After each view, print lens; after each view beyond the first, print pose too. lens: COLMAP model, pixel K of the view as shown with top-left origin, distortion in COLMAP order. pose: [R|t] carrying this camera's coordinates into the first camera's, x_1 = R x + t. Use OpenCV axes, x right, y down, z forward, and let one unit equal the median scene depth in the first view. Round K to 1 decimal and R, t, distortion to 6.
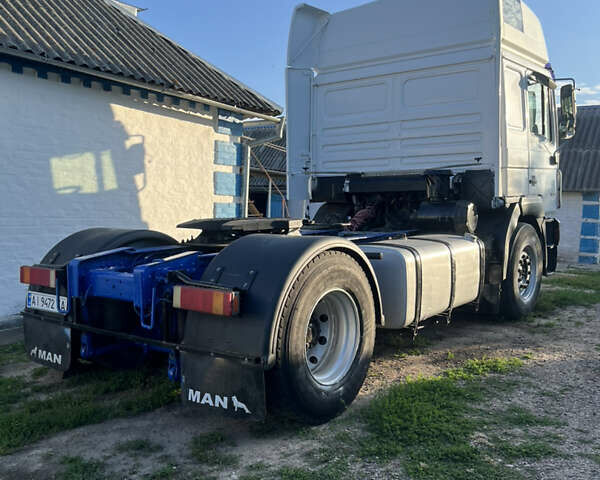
lens RADIAL K [[614.3, 0, 294.6], [0, 614.3, 246.6], [0, 0, 1]] dist [0.034427, 0.000000]
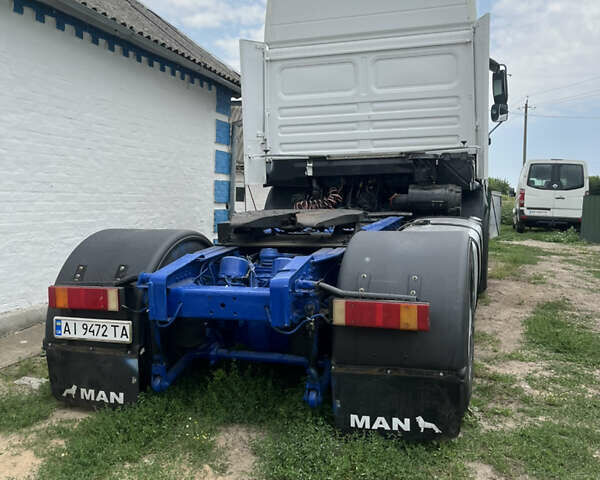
lens RADIAL K [[614.3, 0, 297.3], [0, 614.3, 254.1], [0, 0, 1]] dist [0.034427, 0.000000]
pose [[0.937072, -0.063658, 0.343285, -0.417107], [0.044518, 0.996998, 0.063357, -0.044755], [-0.346287, -0.044087, 0.937092, 0.165897]]
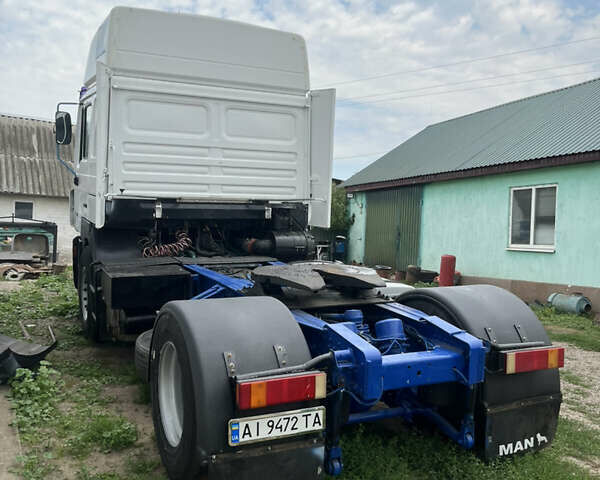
lens RADIAL K [[614.3, 0, 308.7], [0, 614.3, 245.8], [0, 0, 1]] dist [0.034427, 0.000000]
pose [[0.404001, -0.065626, 0.912402, -0.997921], [0.025852, 0.997844, 0.060324, -0.150296], [-0.914393, -0.000784, 0.404826, 0.683425]]
